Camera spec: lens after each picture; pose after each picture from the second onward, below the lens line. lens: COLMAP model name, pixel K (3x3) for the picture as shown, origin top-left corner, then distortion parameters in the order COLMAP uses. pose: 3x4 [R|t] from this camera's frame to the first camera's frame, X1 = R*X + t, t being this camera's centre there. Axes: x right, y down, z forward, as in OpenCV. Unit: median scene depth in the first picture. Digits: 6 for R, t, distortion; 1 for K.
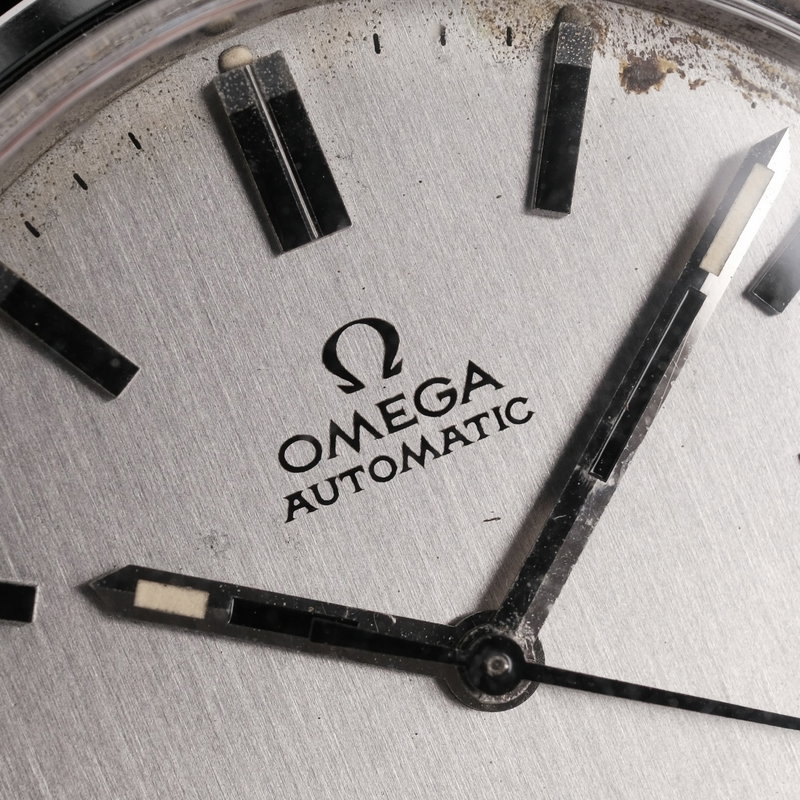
lens RADIAL K [[1553.2, 0, 400.1], [0, 1553.2, 400.6], [0, 0, 1]] dist [-0.039493, 0.000000]
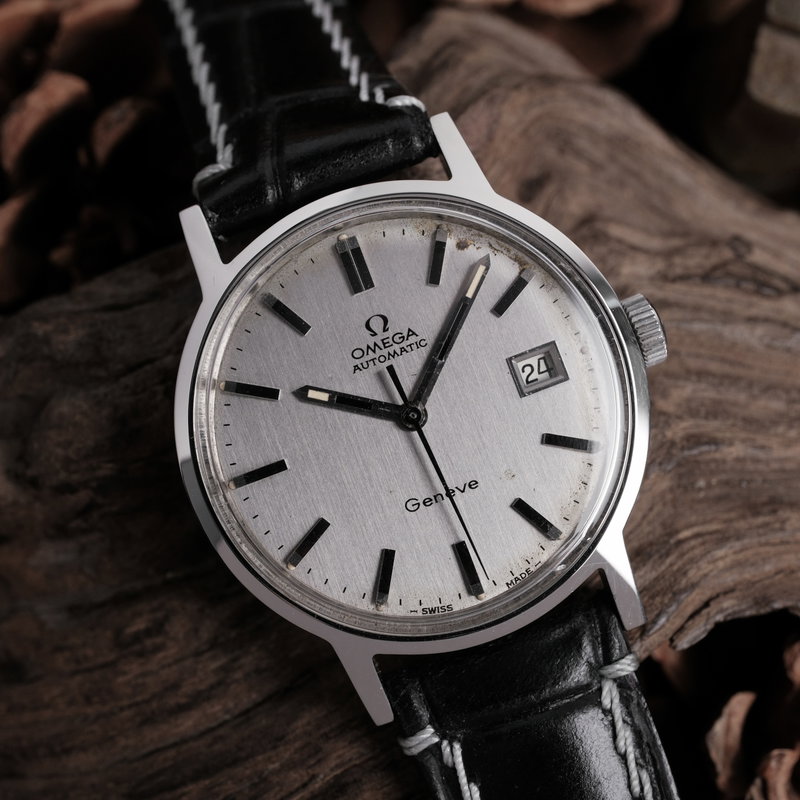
lens RADIAL K [[1553.2, 0, 402.2], [0, 1553.2, 398.0], [0, 0, 1]] dist [-0.039493, 0.000000]
pose [[0.999025, 0.028014, -0.034113, 0.150937], [-0.029271, 0.998890, -0.036917, 0.253352], [0.033040, 0.037880, 0.998736, -2.384564]]
